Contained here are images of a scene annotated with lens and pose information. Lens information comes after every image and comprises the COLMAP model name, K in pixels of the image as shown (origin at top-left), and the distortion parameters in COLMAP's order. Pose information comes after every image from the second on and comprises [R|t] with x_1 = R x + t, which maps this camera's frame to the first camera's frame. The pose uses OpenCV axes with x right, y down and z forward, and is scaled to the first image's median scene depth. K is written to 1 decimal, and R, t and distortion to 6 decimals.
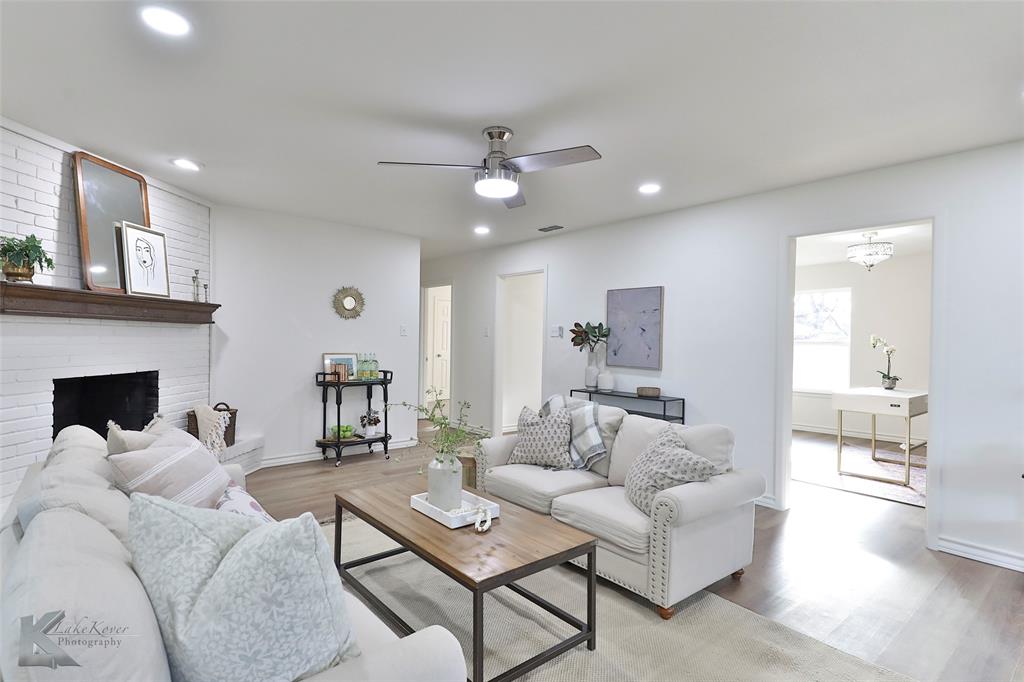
lens RADIAL K [[507.6, 0, 497.6], [0, 507.6, 338.2], [0, 0, 1]] dist [0.026536, -0.003694]
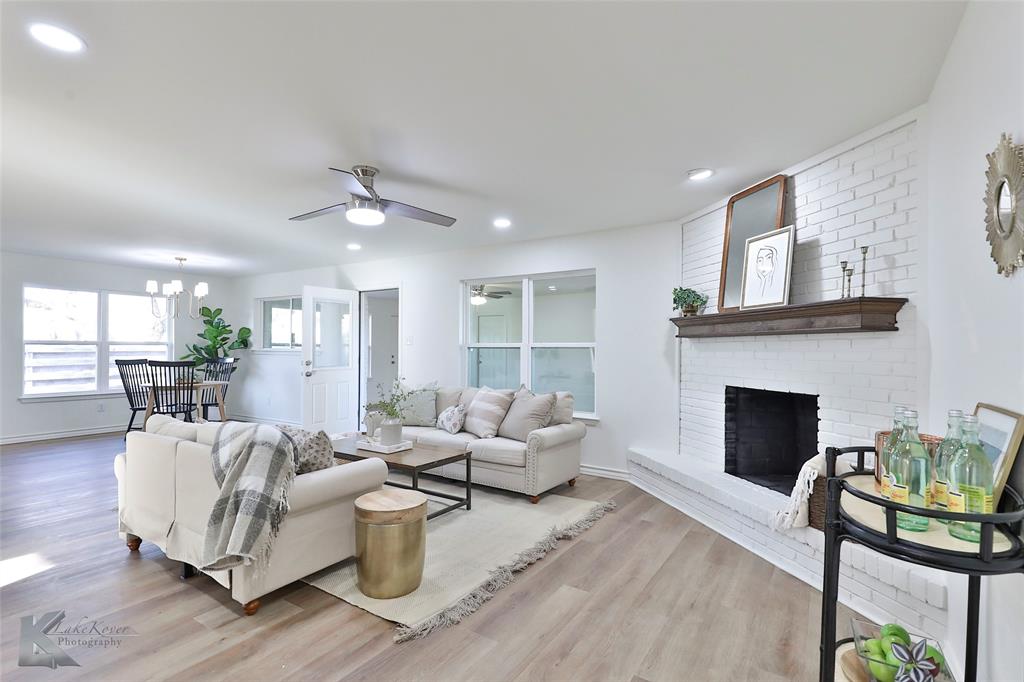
lens RADIAL K [[491.1, 0, 509.2], [0, 491.1, 343.5], [0, 0, 1]] dist [0.019131, -0.008113]
pose [[-0.952606, -0.027063, -0.303001, 0.015487], [-0.022007, 0.999556, -0.020087, 0.008852], [0.303410, -0.012466, -0.952778, 1.544254]]
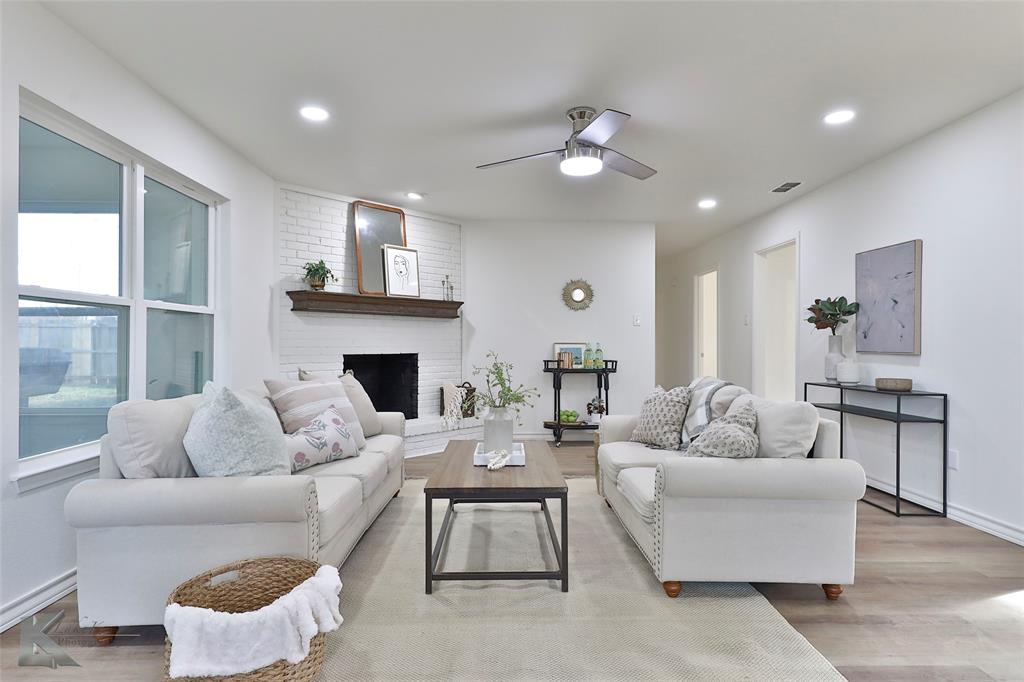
lens RADIAL K [[563.4, 0, 514.6], [0, 563.4, 344.0], [0, 0, 1]] dist [0.026871, -0.004291]
pose [[0.786934, -0.015868, -0.616834, 0.426642], [0.012512, 0.999874, -0.009760, 0.054728], [0.616911, -0.000038, 0.787033, 0.006928]]
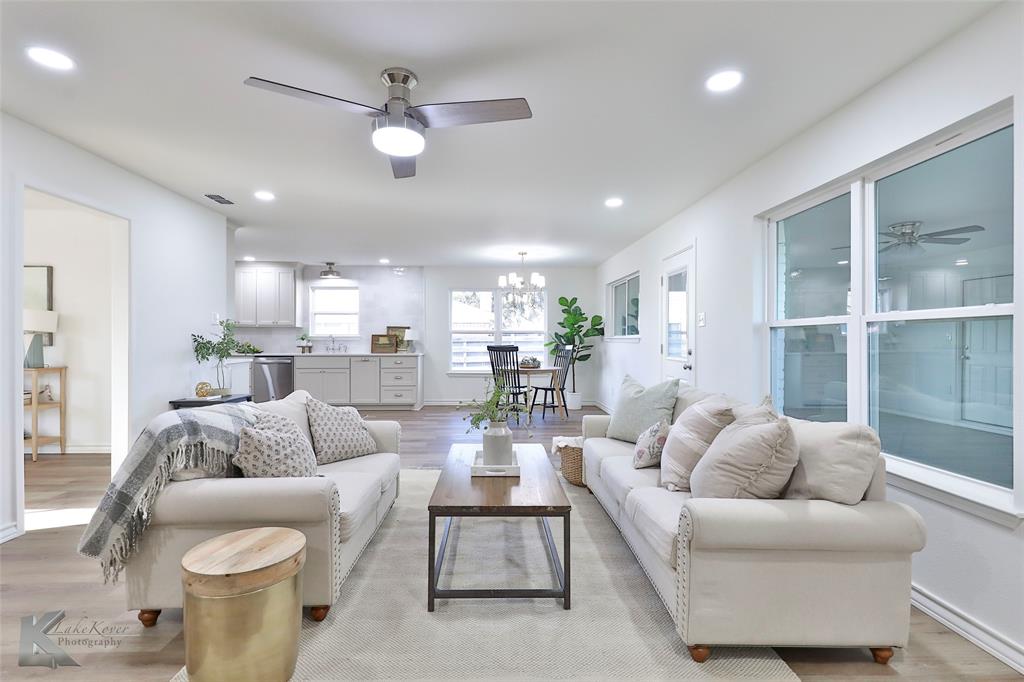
lens RADIAL K [[491.1, 0, 508.8], [0, 491.1, 339.3], [0, 0, 1]] dist [0.019131, -0.008113]
pose [[-0.793747, -0.020884, 0.607890, -0.464081], [-0.020261, 0.999764, 0.007891, 0.016668], [-0.607911, -0.006053, -0.793982, 1.087629]]
